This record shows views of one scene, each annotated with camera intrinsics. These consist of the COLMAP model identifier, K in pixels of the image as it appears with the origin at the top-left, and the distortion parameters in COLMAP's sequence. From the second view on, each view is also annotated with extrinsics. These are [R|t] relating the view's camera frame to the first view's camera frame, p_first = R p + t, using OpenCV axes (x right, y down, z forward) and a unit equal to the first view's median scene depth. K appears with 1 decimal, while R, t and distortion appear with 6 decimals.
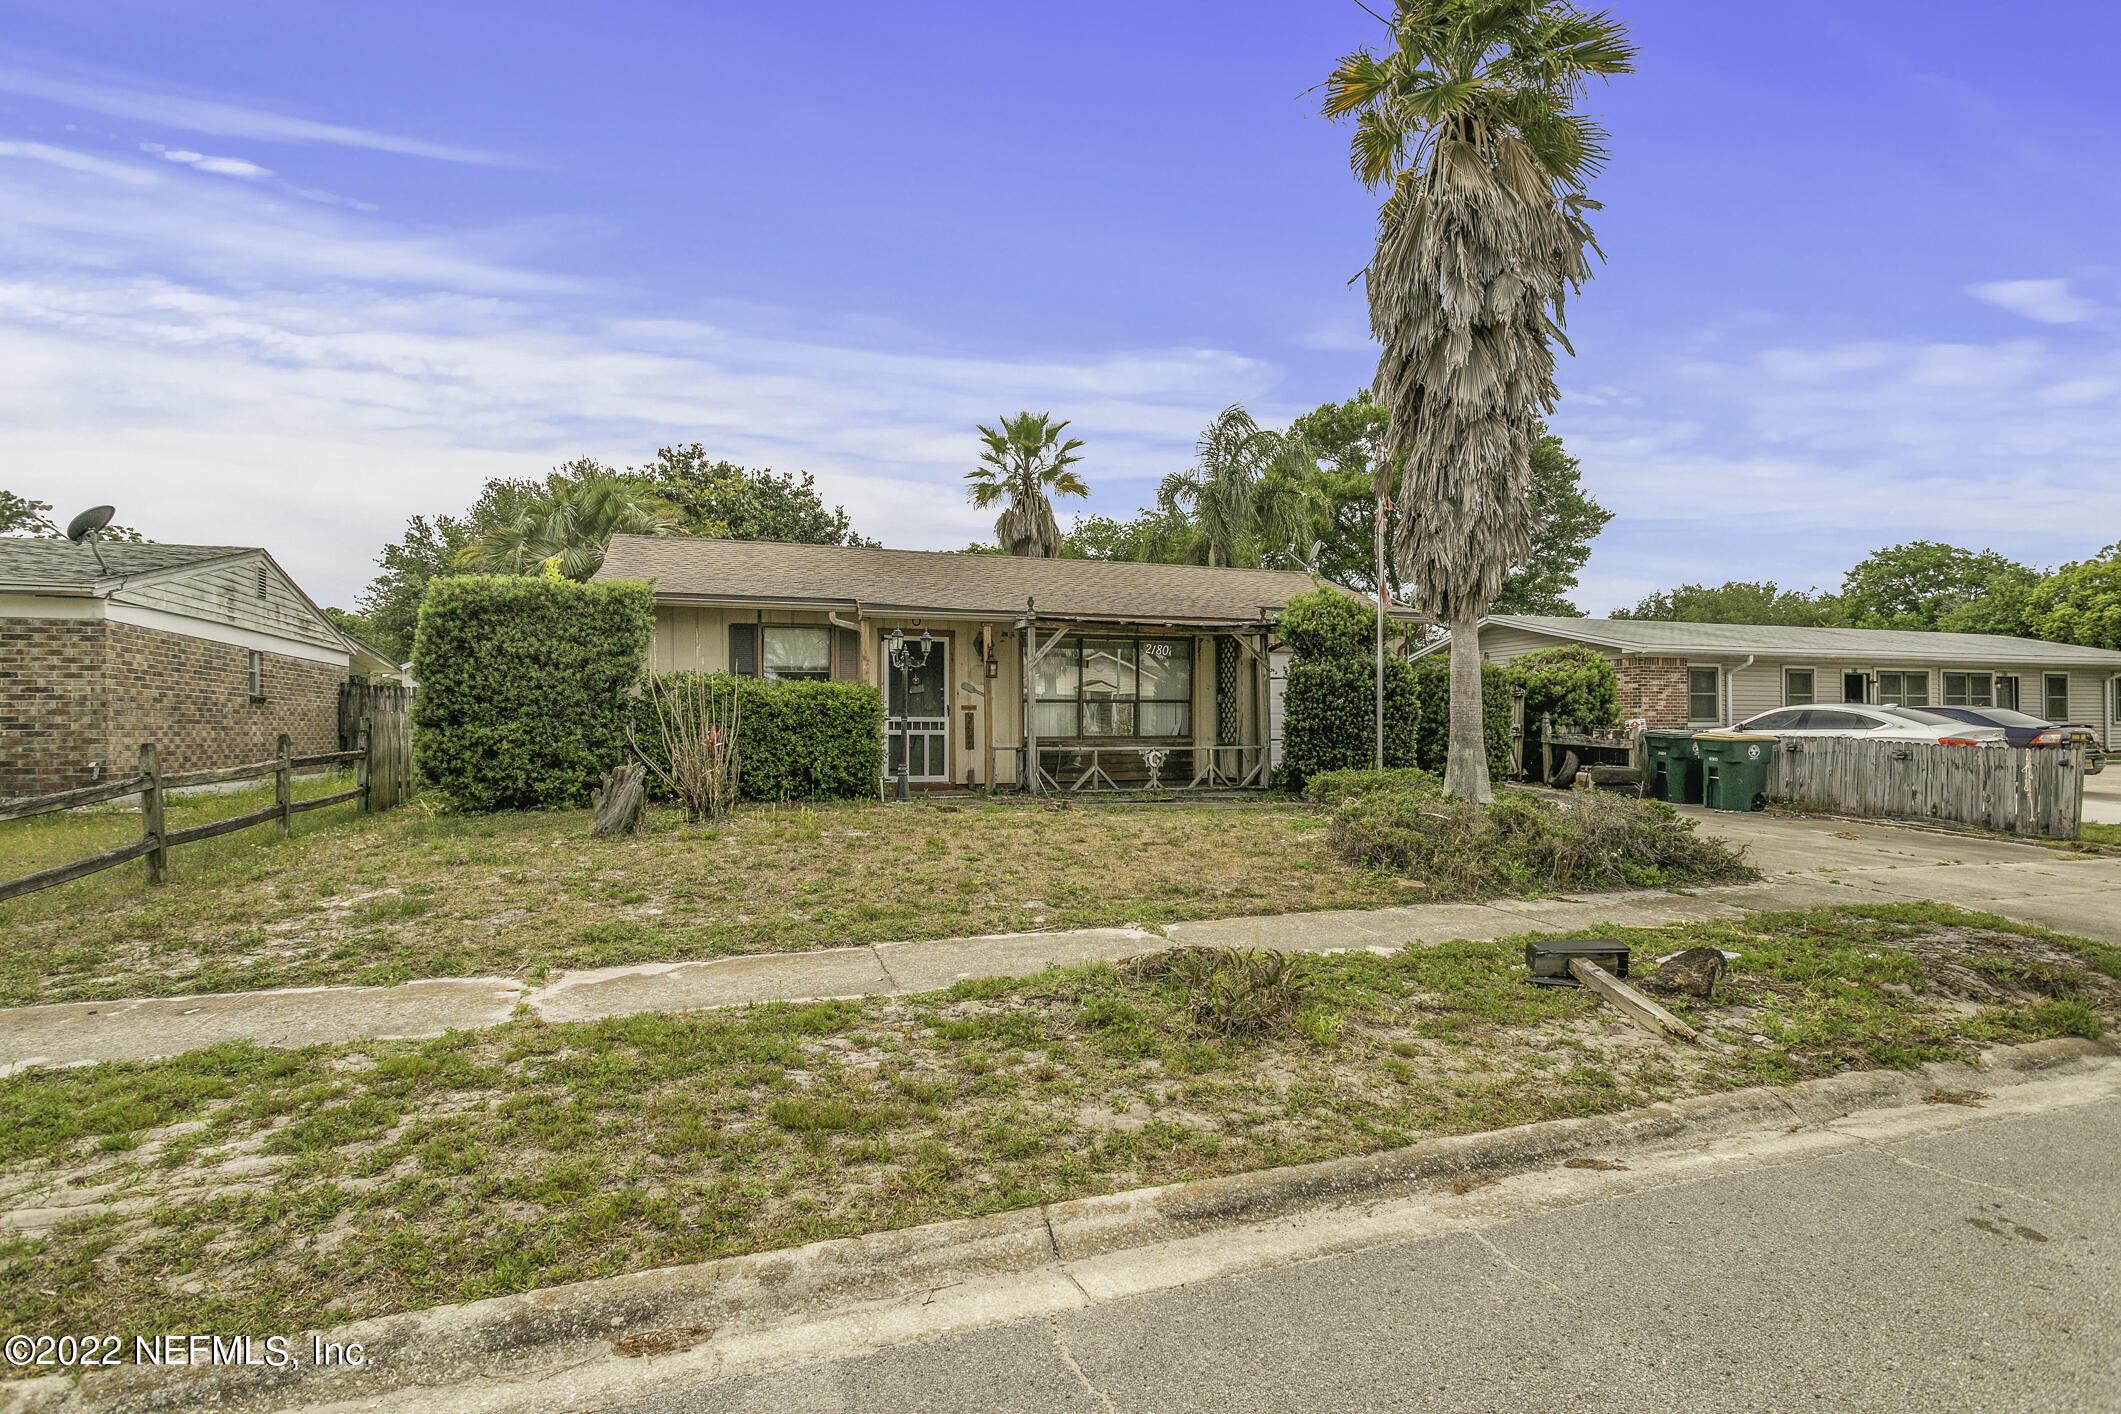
lens RADIAL K [[1078.8, 0, 1060.5], [0, 1078.8, 729.2], [0, 0, 1]] dist [0.006083, 0.000794]
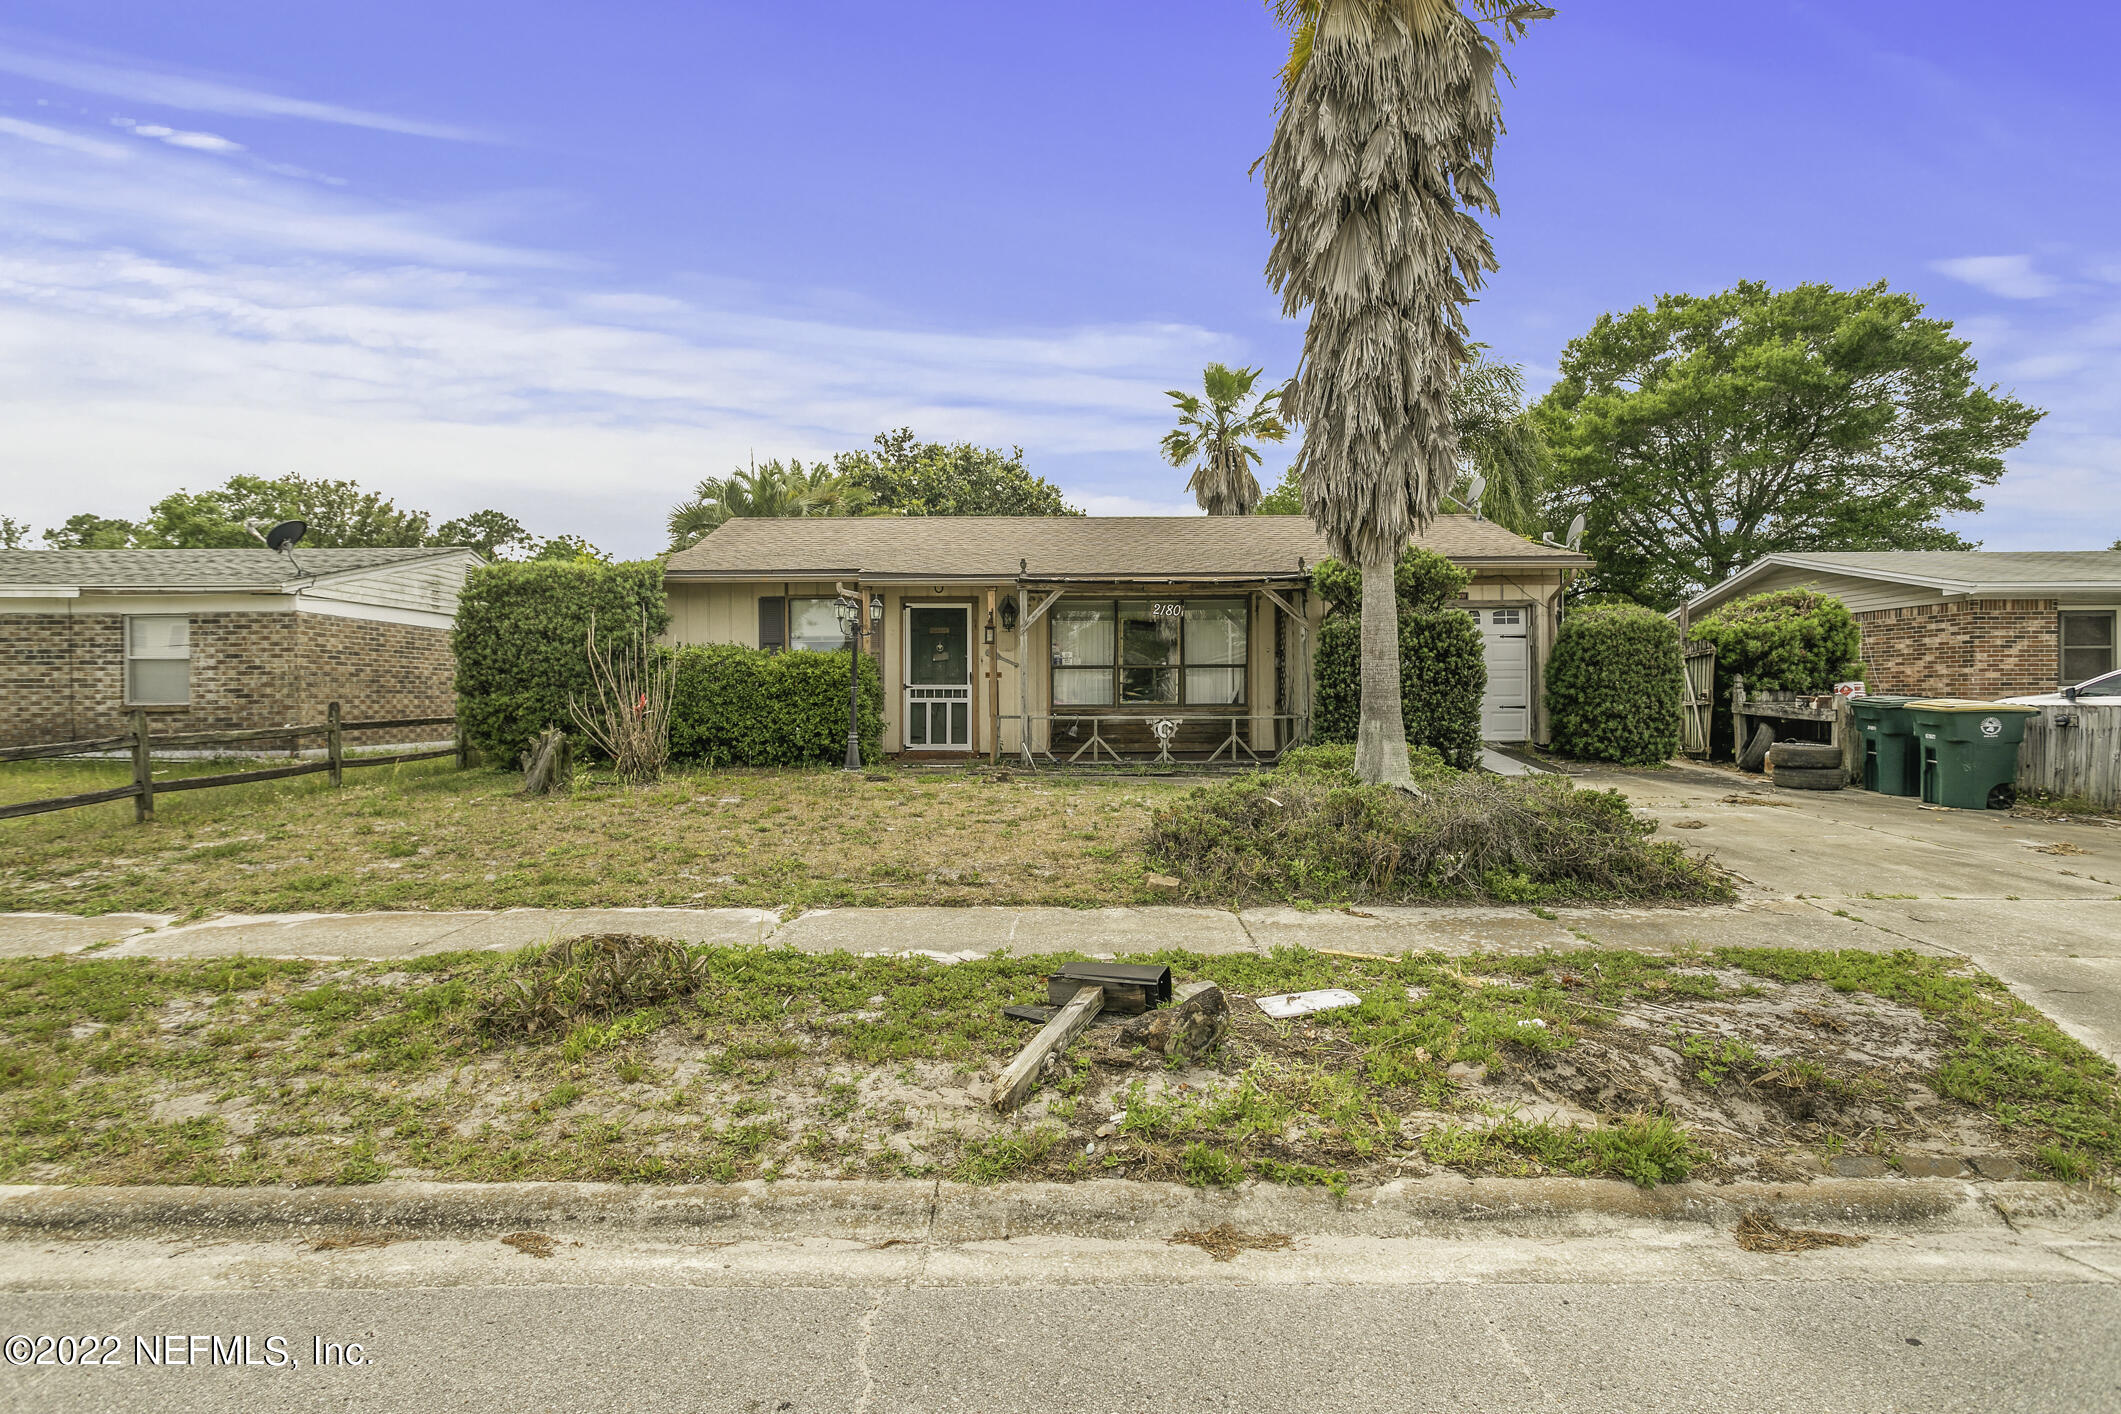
lens RADIAL K [[1076.5, 0, 1060.5], [0, 1076.5, 707.0], [0, 0, 1]] dist [0.001683, 0.000690]
pose [[0.936763, 0.001916, -0.349959, 0.377889], [0.001487, 0.999954, 0.009456, -0.000087], [0.349961, -0.009379, 0.936717, 0.131890]]
